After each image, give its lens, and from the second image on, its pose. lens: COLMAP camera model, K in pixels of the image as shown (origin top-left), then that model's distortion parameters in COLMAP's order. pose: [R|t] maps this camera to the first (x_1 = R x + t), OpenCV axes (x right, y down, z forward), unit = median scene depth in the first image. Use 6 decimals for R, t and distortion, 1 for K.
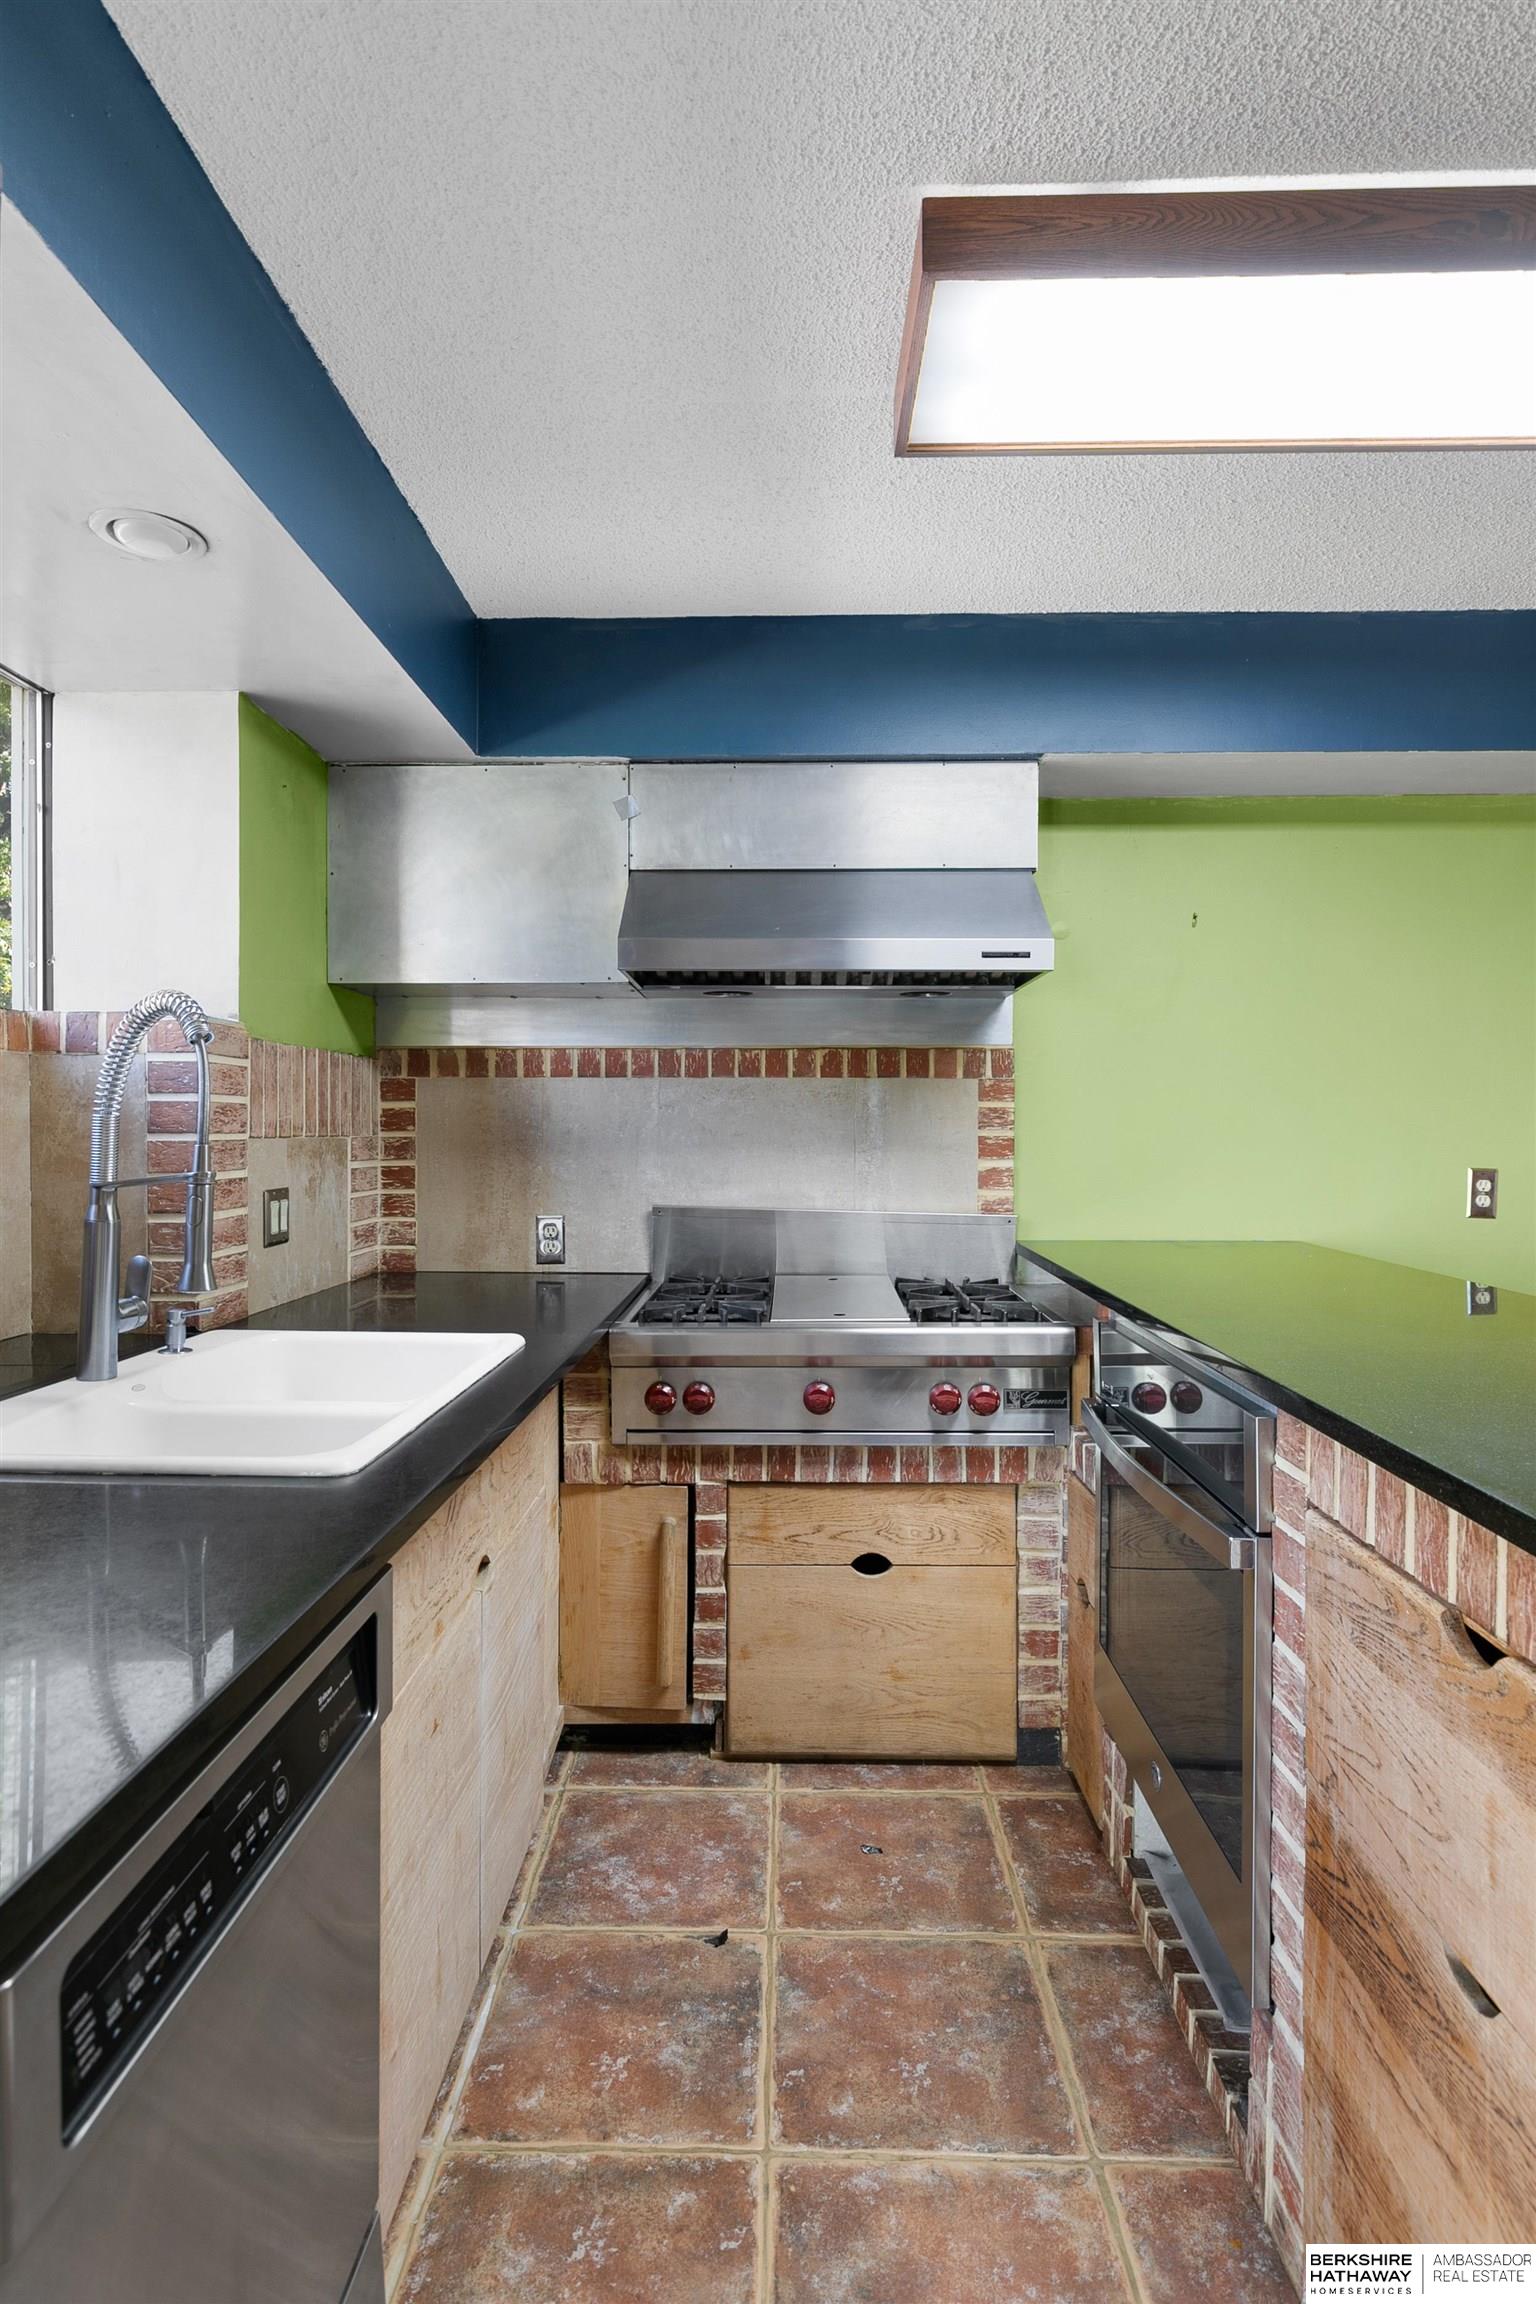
lens RADIAL K [[1214.9, 0, 765.1], [0, 1214.9, 1142.0], [0, 0, 1]] dist [-0.008284, 0.001683]
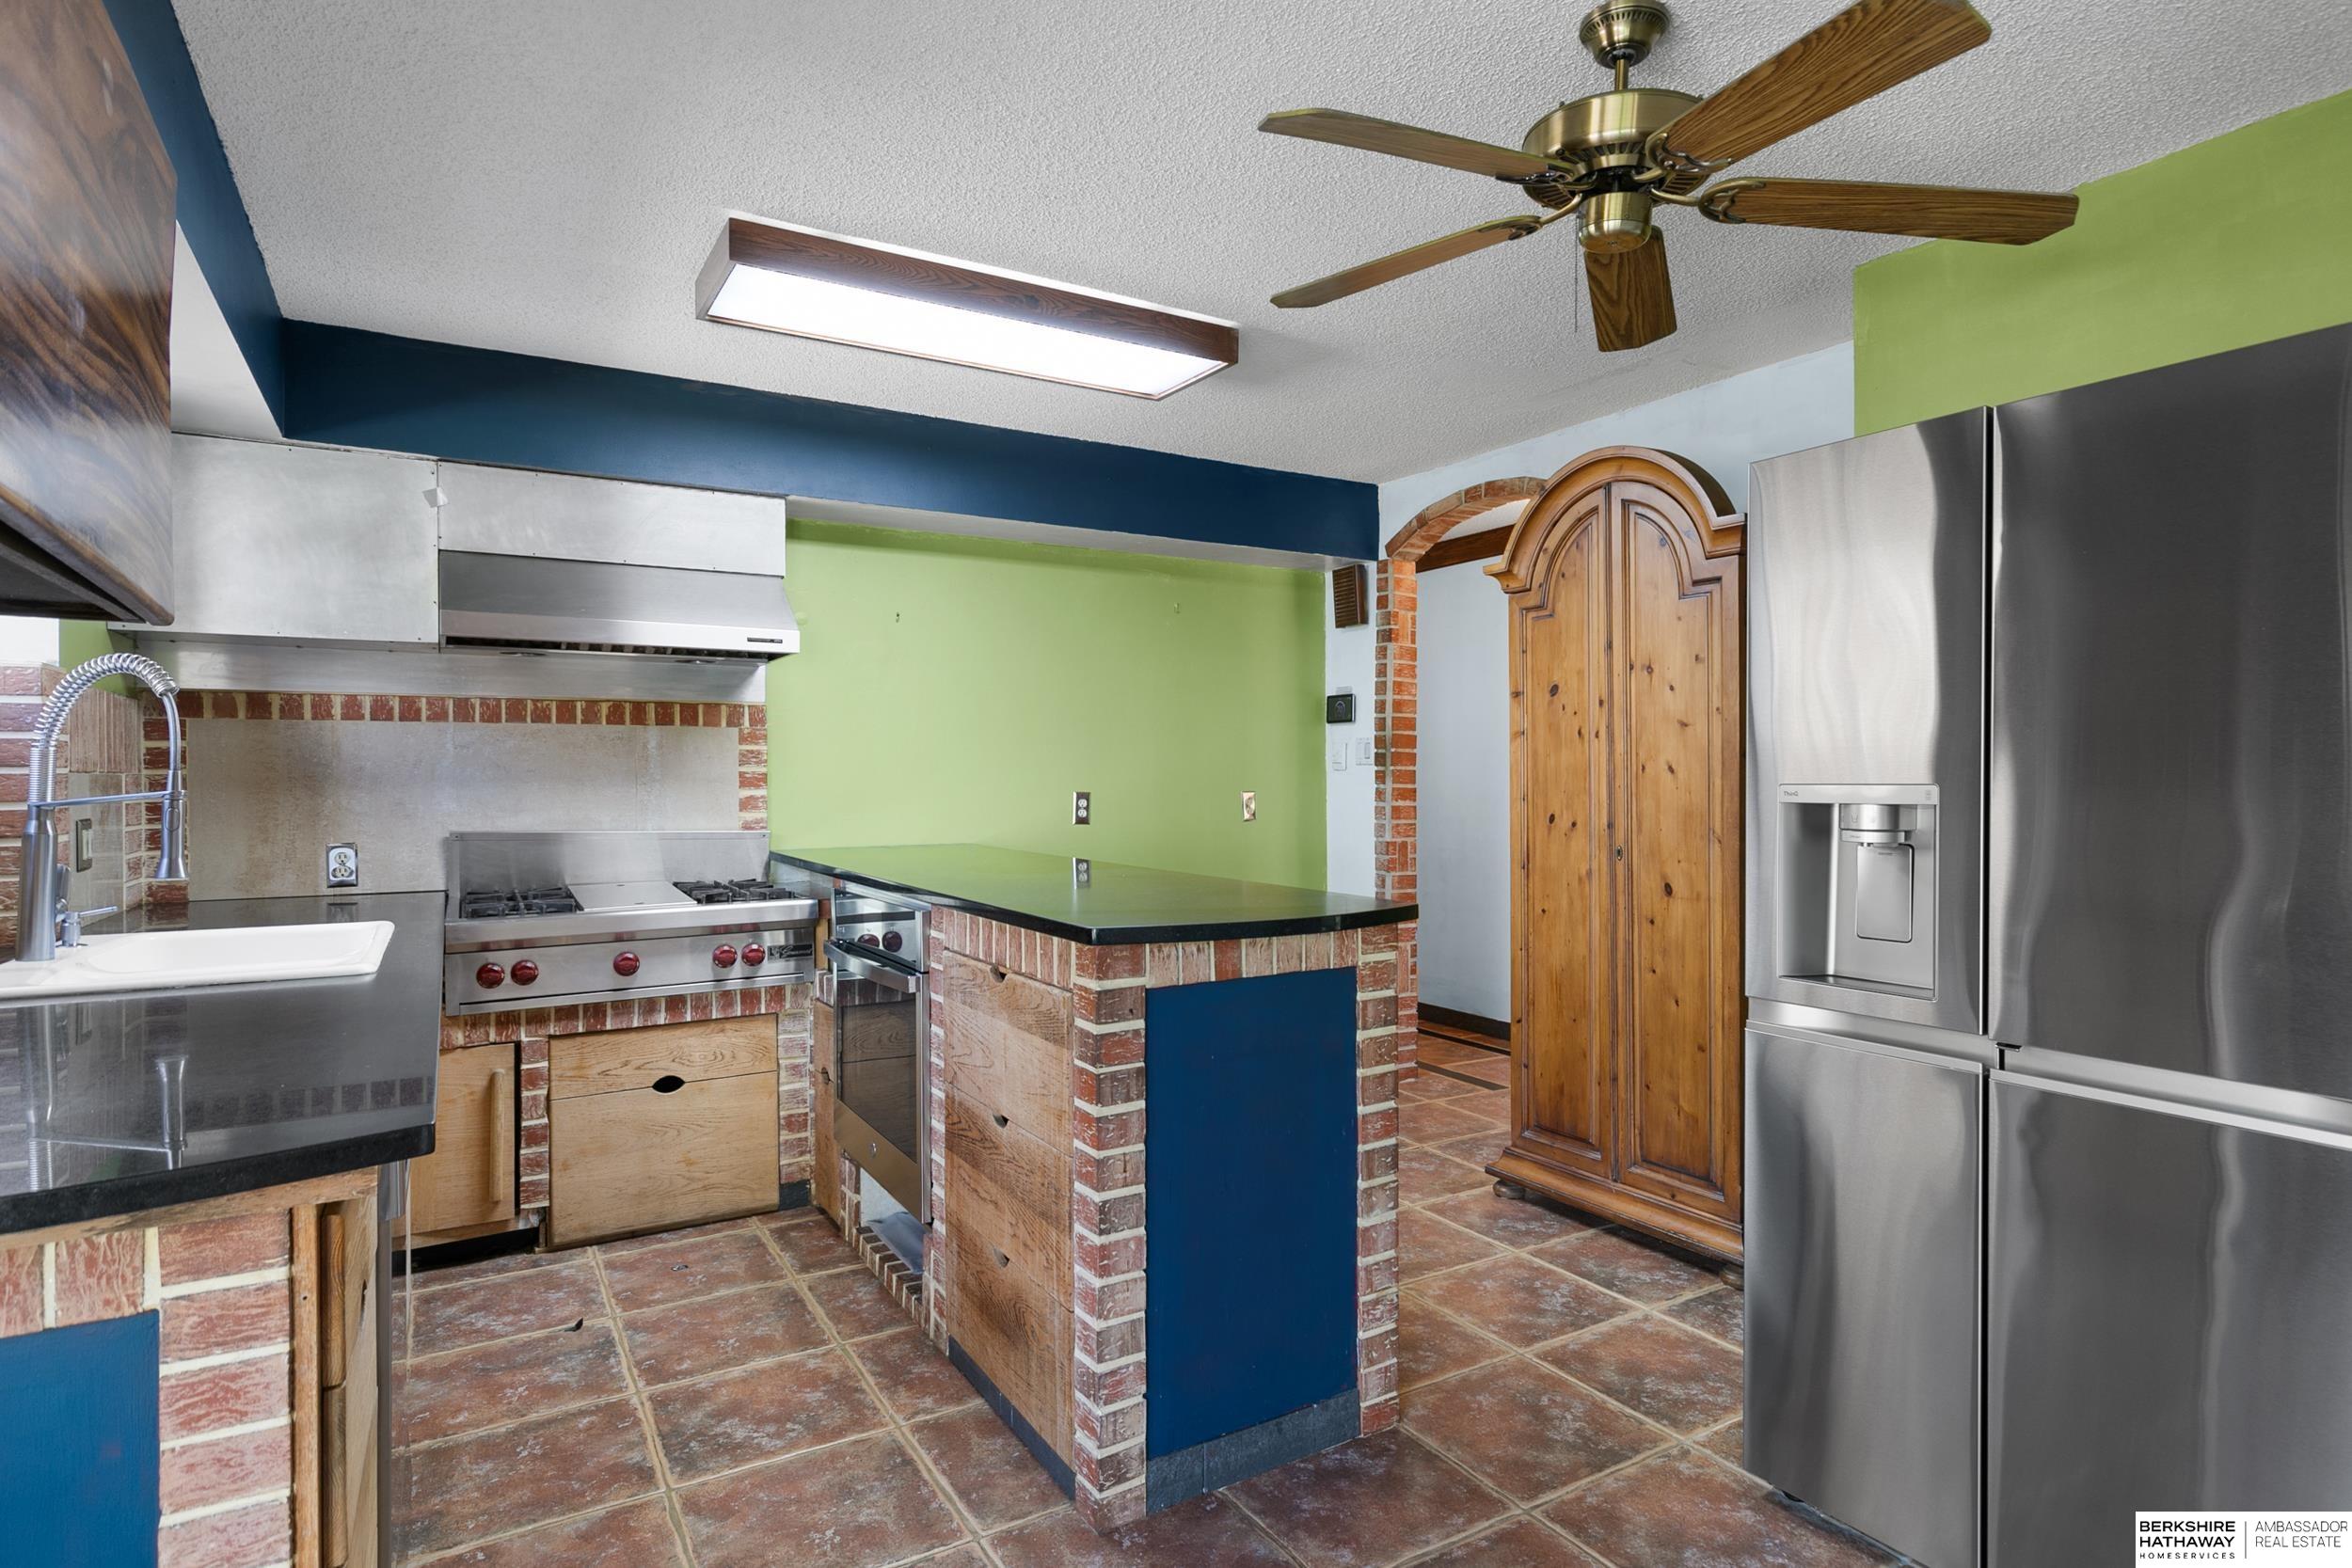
lens RADIAL K [[1240.1, 0, 1179.3], [0, 1240.1, 785.5], [0, 0, 1]] dist [-0.008284, 0.001683]
pose [[0.853358, -0.008081, 0.521262, -0.142863], [0.010051, 0.999949, -0.000953, 0.020075], [-0.521228, 0.006053, 0.853396, -0.479680]]
